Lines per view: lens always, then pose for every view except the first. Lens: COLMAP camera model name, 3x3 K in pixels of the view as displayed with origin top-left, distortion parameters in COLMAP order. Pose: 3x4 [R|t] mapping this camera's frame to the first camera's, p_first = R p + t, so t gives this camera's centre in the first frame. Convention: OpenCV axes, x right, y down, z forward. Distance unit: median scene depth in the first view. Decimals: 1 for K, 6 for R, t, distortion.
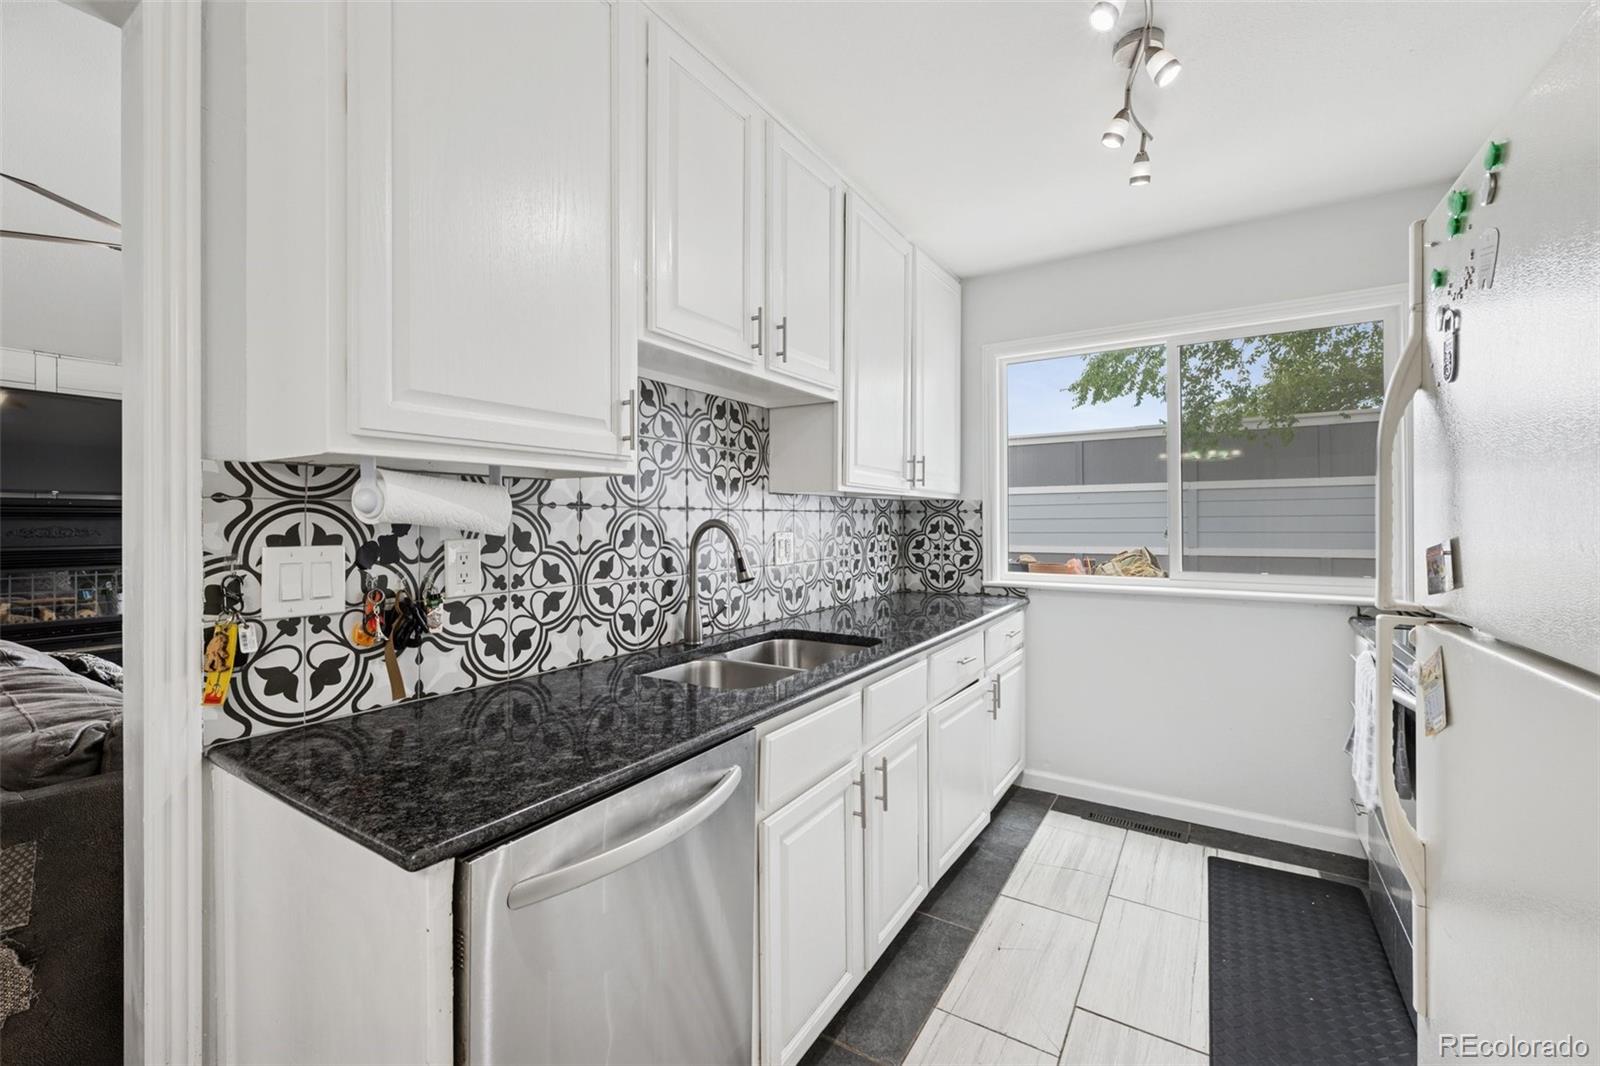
lens RADIAL K [[660.3, 0, 802.5], [0, 660.3, 518.7], [0, 0, 1]] dist [0.004713, 0.000163]
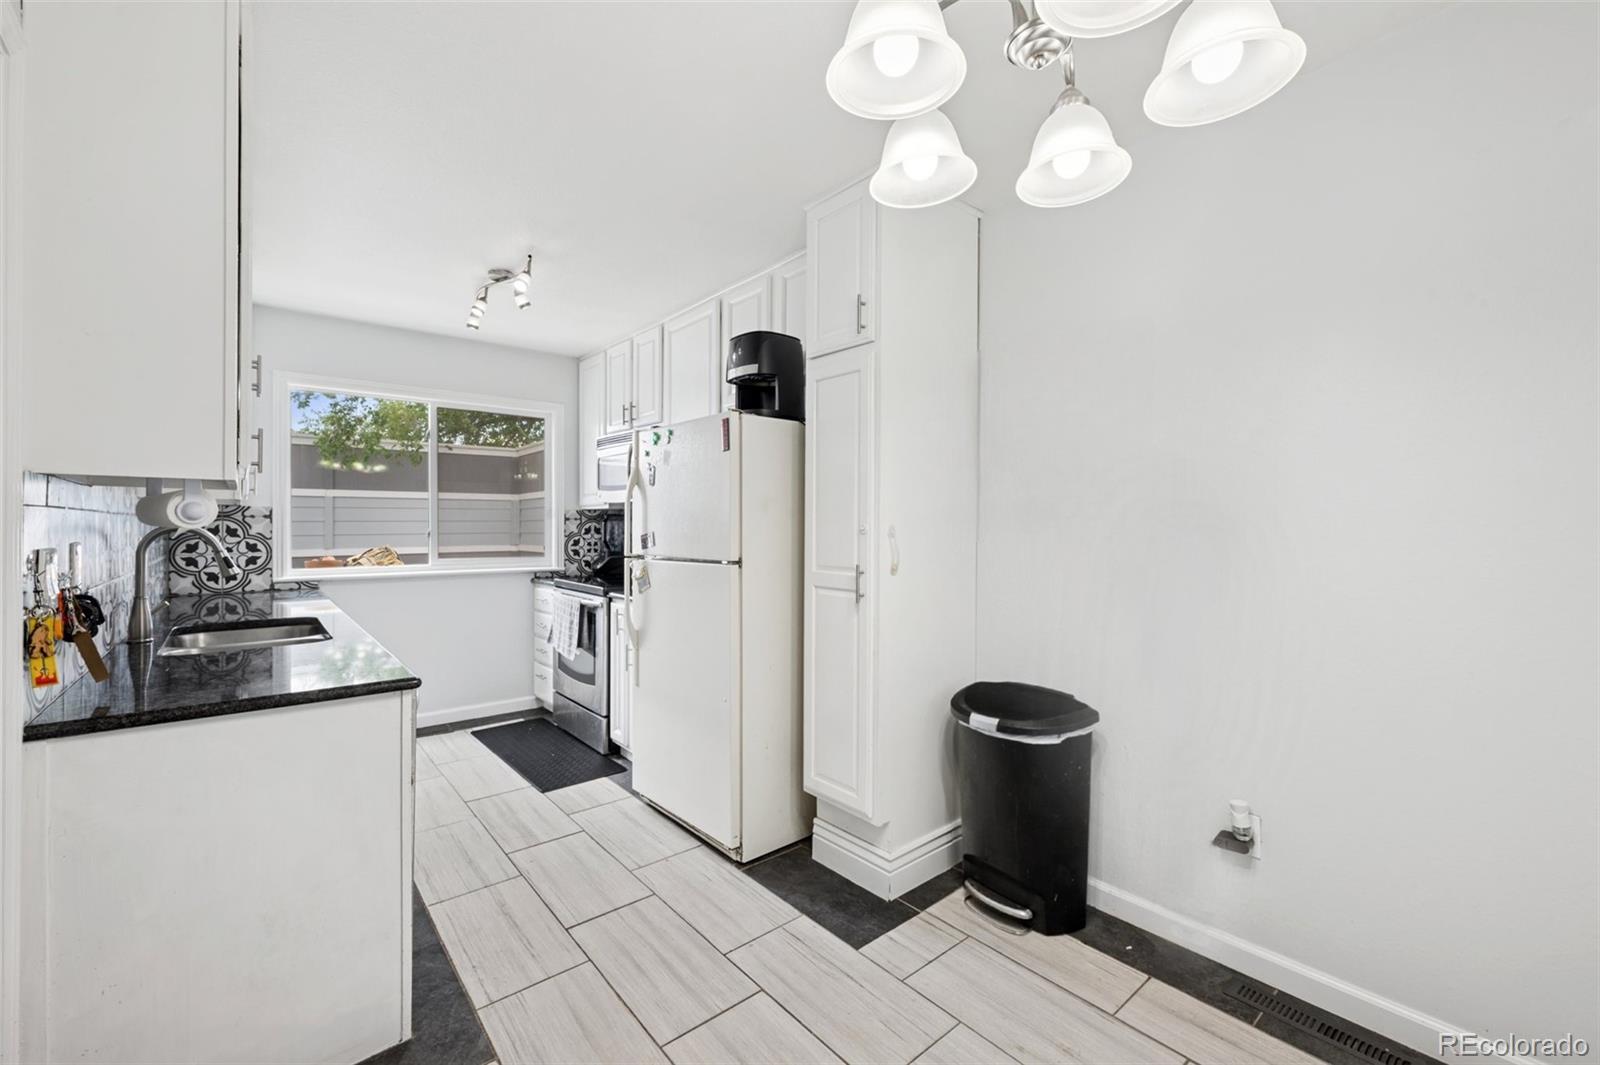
lens RADIAL K [[660.3, 0, 800.6], [0, 660.3, 525.9], [0, 0, 1]] dist [0.004713, 0.000163]
pose [[0.306983, -0.000515, 0.951715, -0.522471], [-0.003461, 0.999993, 0.001658, -0.000318], [-0.951709, -0.003803, 0.306979, -0.204812]]
